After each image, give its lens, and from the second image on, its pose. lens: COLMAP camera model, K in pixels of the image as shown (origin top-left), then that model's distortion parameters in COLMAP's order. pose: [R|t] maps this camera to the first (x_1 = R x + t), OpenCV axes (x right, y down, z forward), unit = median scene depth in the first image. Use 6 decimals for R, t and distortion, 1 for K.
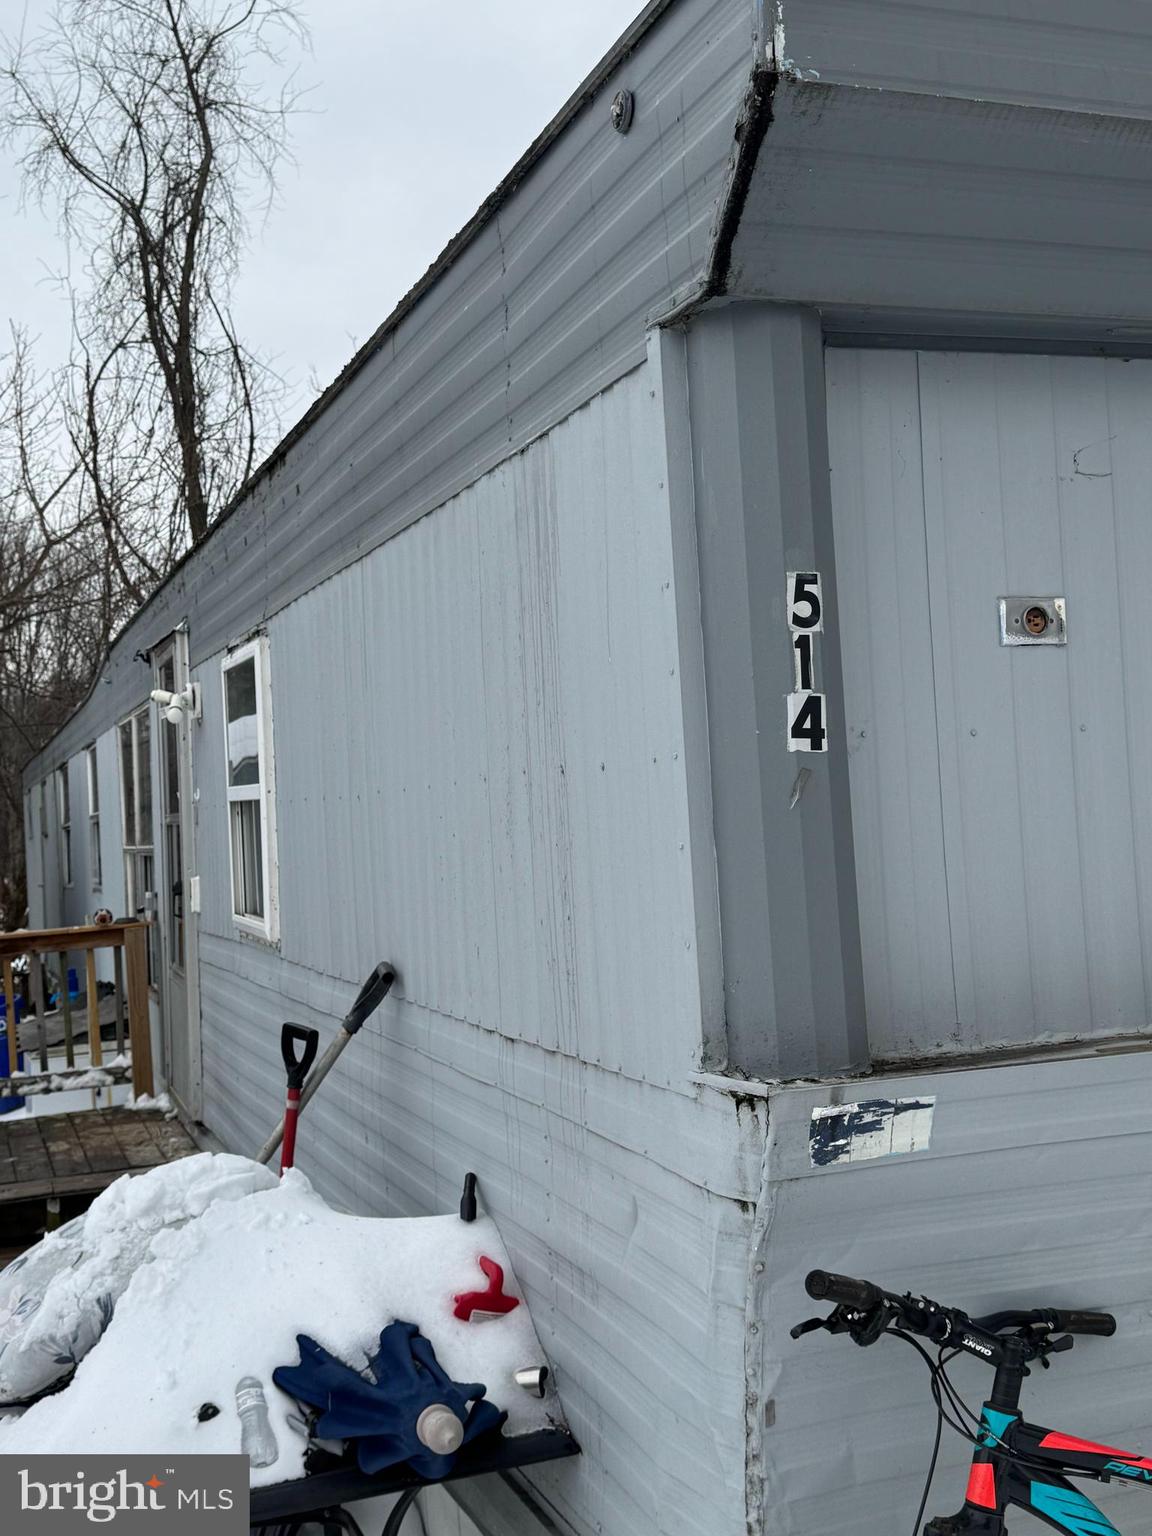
lens RADIAL K [[1659.5, 0, 576.0], [0, 1659.5, 768.0], [0, 0, 1]] dist [0.185976, -0.363649]
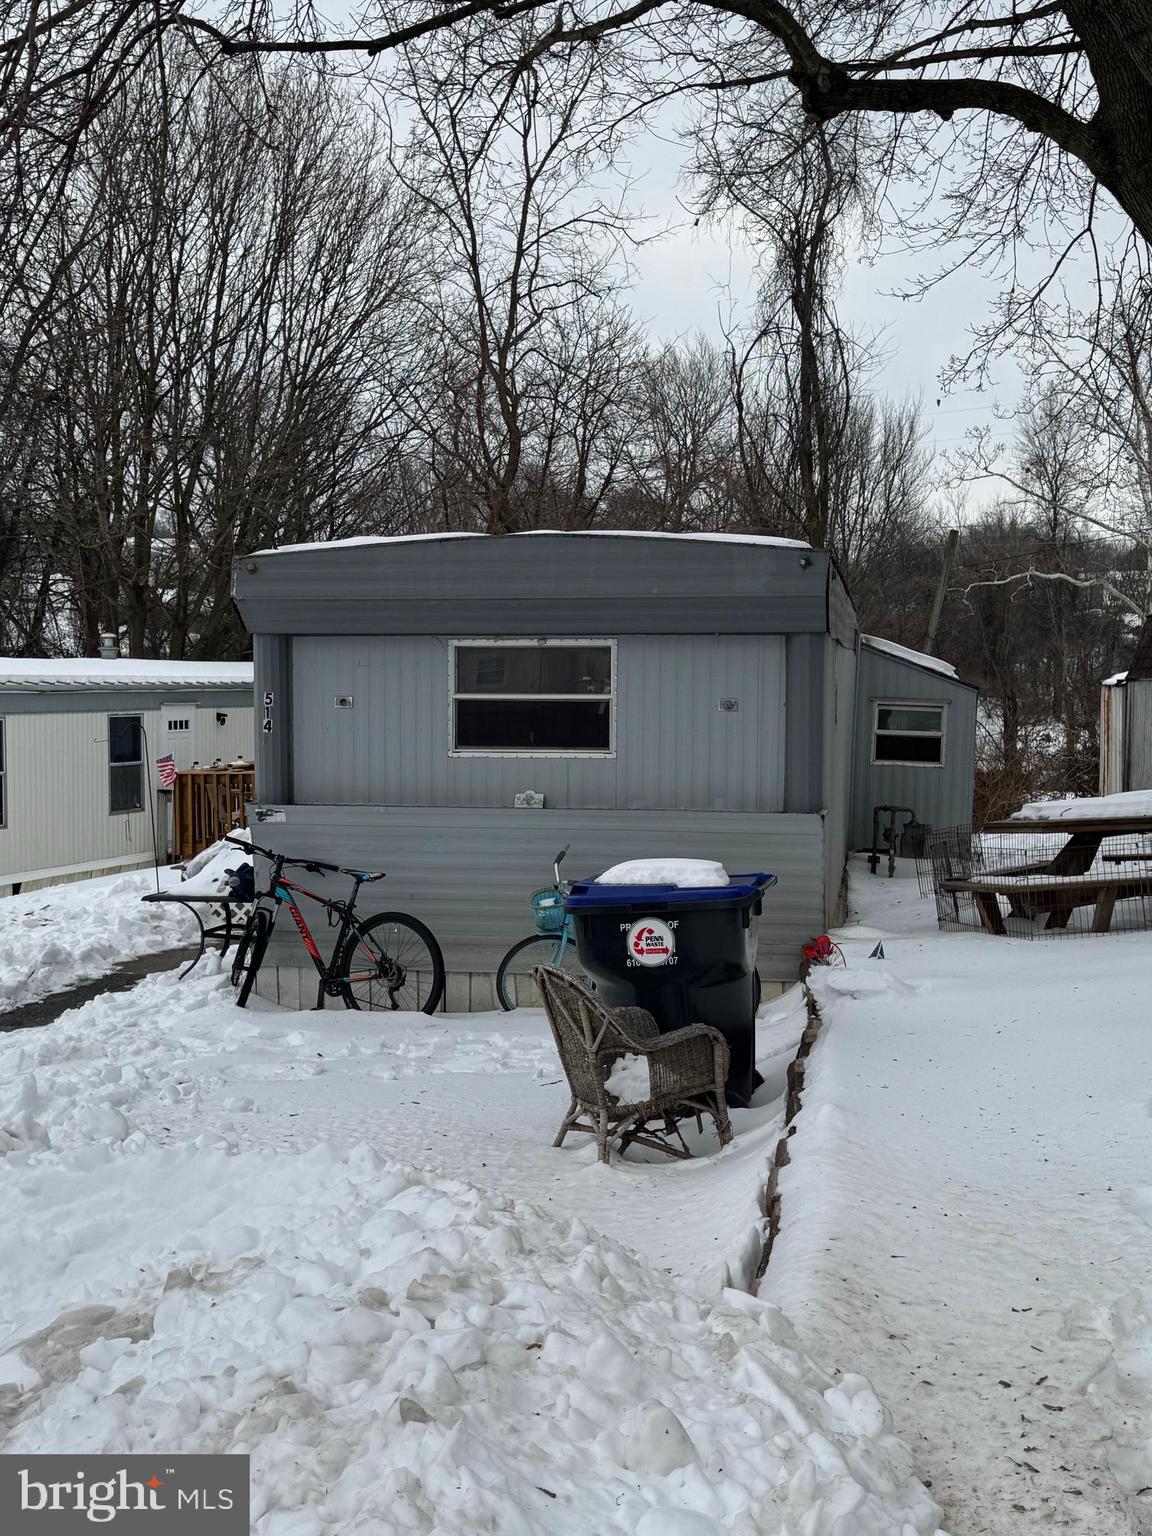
lens RADIAL K [[1659.5, 0, 576.0], [0, 1659.5, 768.0], [0, 0, 1]] dist [0.185976, -0.363649]
pose [[0.854973, 0.083367, -0.511930, 0.322175], [-0.033690, 0.993840, 0.105579, -0.042548], [0.517578, -0.073020, 0.852515, -0.245608]]
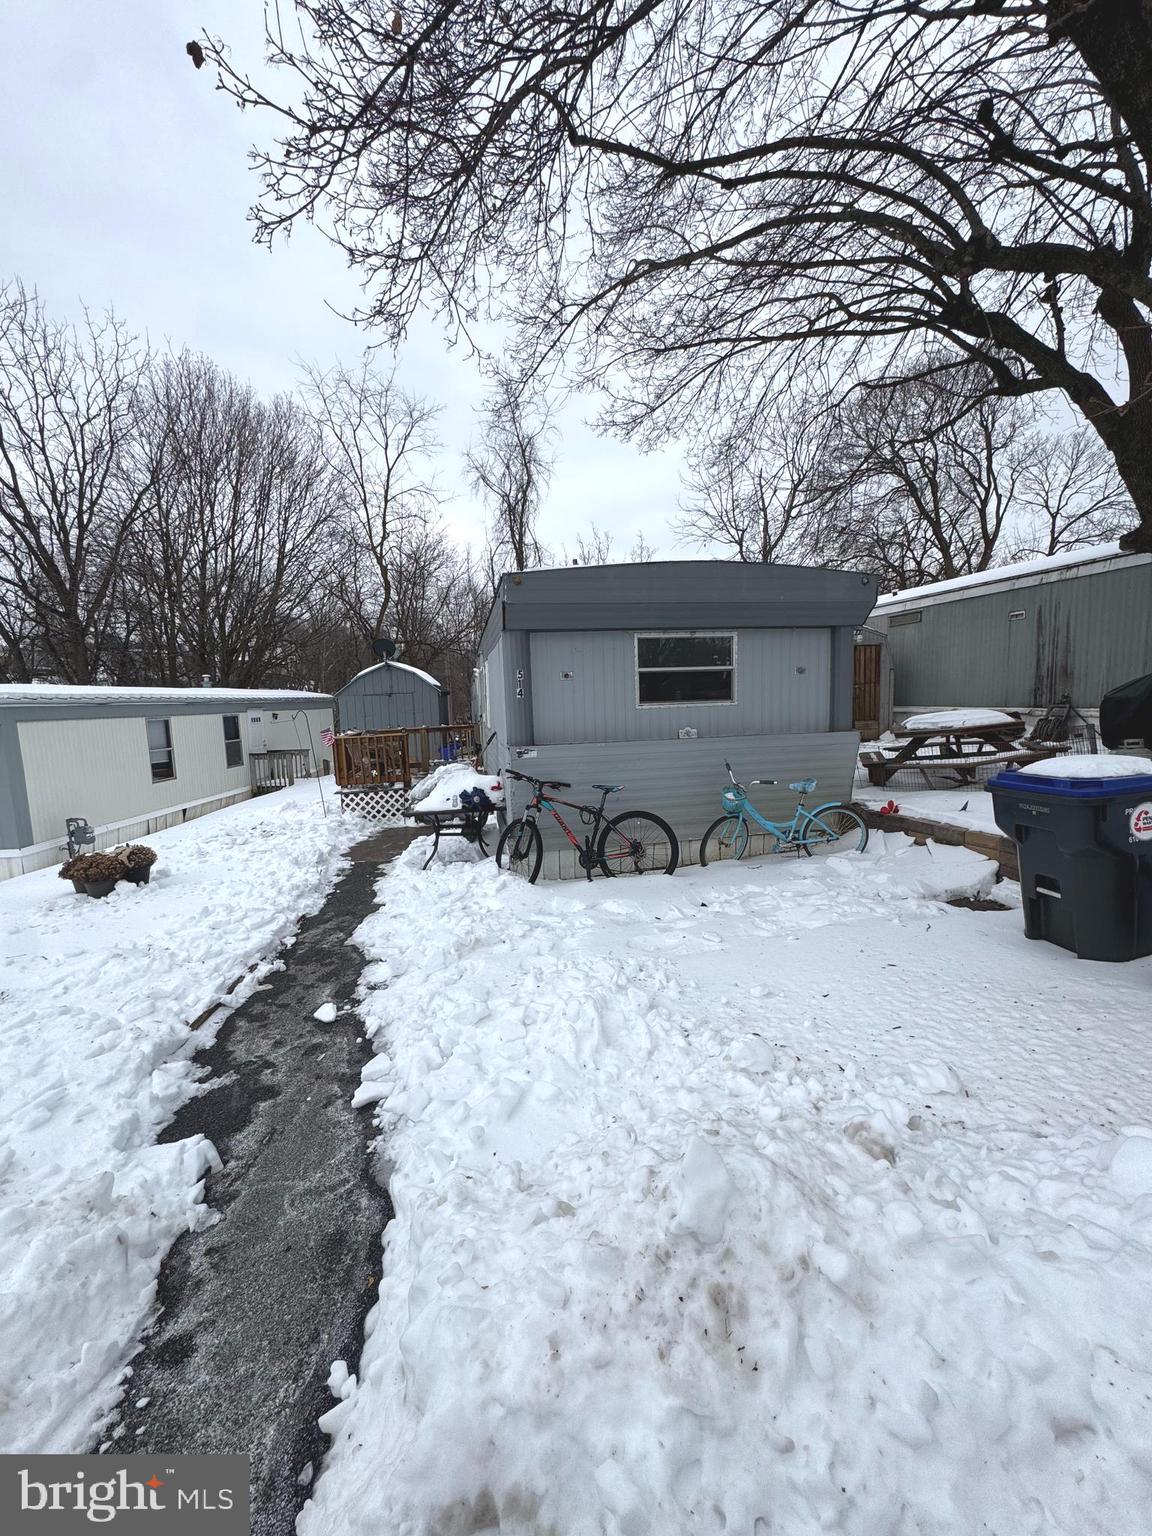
lens RADIAL K [[604.5, 0, 576.0], [0, 604.5, 768.0], [0, 0, 1]] dist [0.000082, 0.000073]
pose [[0.984678, 0.042354, -0.169160, 0.079320], [-0.016467, 0.988305, 0.151596, -0.010327], [0.173602, -0.146487, 0.973860, -0.137300]]
